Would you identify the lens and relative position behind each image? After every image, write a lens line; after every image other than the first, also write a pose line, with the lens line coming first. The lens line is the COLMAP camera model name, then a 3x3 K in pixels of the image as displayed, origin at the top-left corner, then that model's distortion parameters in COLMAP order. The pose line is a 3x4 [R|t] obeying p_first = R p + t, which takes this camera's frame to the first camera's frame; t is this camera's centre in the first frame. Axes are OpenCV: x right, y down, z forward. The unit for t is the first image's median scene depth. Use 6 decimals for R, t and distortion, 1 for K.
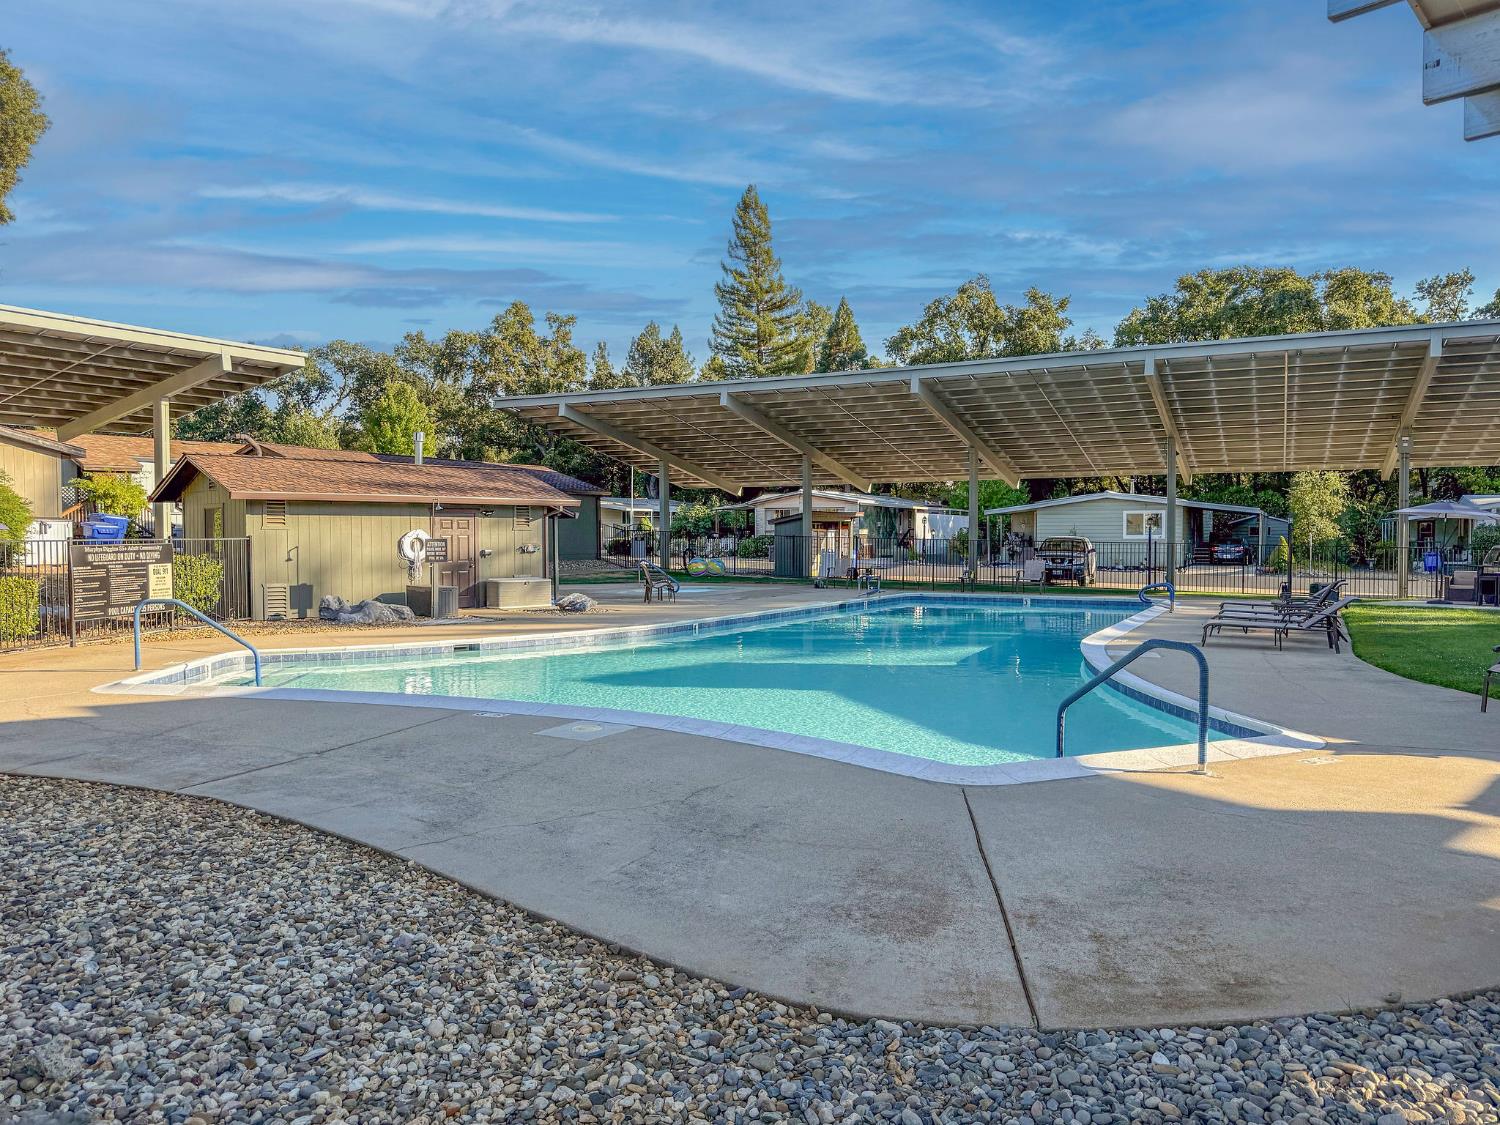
lens RADIAL K [[1093.7, 0, 750.0], [0, 1093.7, 562.5], [0, 0, 1]] dist [0.004232, -0.006967]
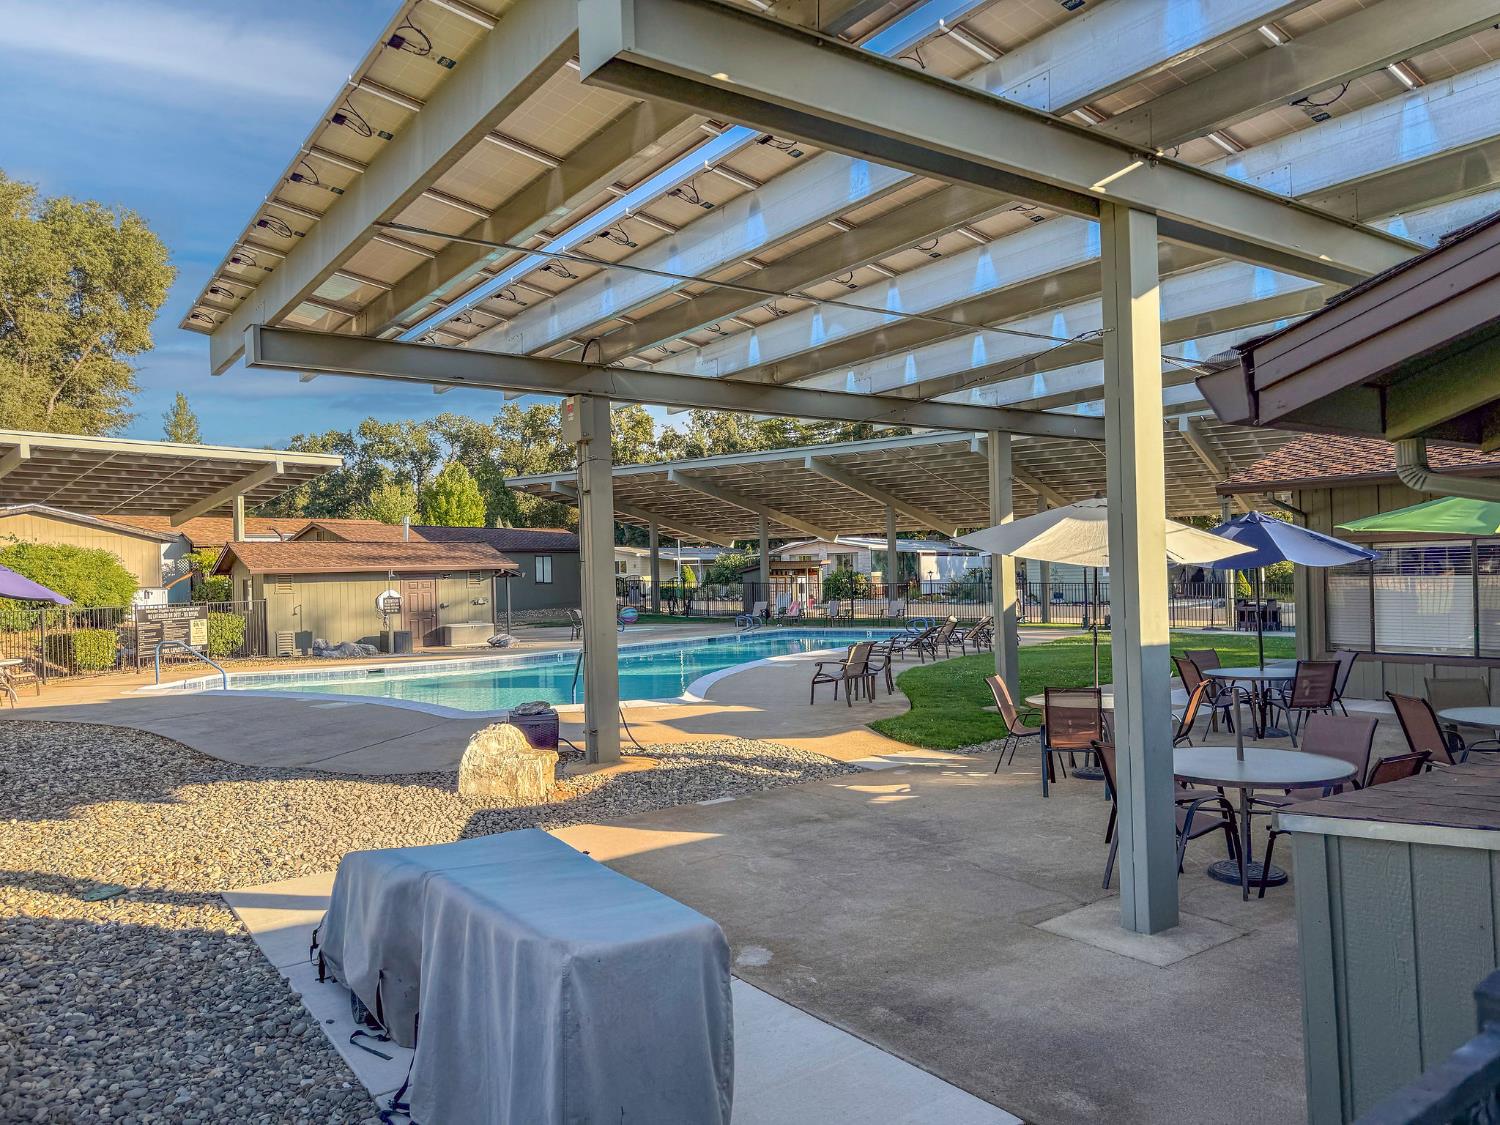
lens RADIAL K [[1093.7, 0, 750.0], [0, 1093.7, 562.5], [0, 0, 1]] dist [0.004232, -0.006967]
pose [[0.991887, -0.027546, -0.124105, 0.292360], [0.022977, 0.999010, -0.038103, -0.001577], [0.125032, 0.034943, 0.991537, -0.290801]]
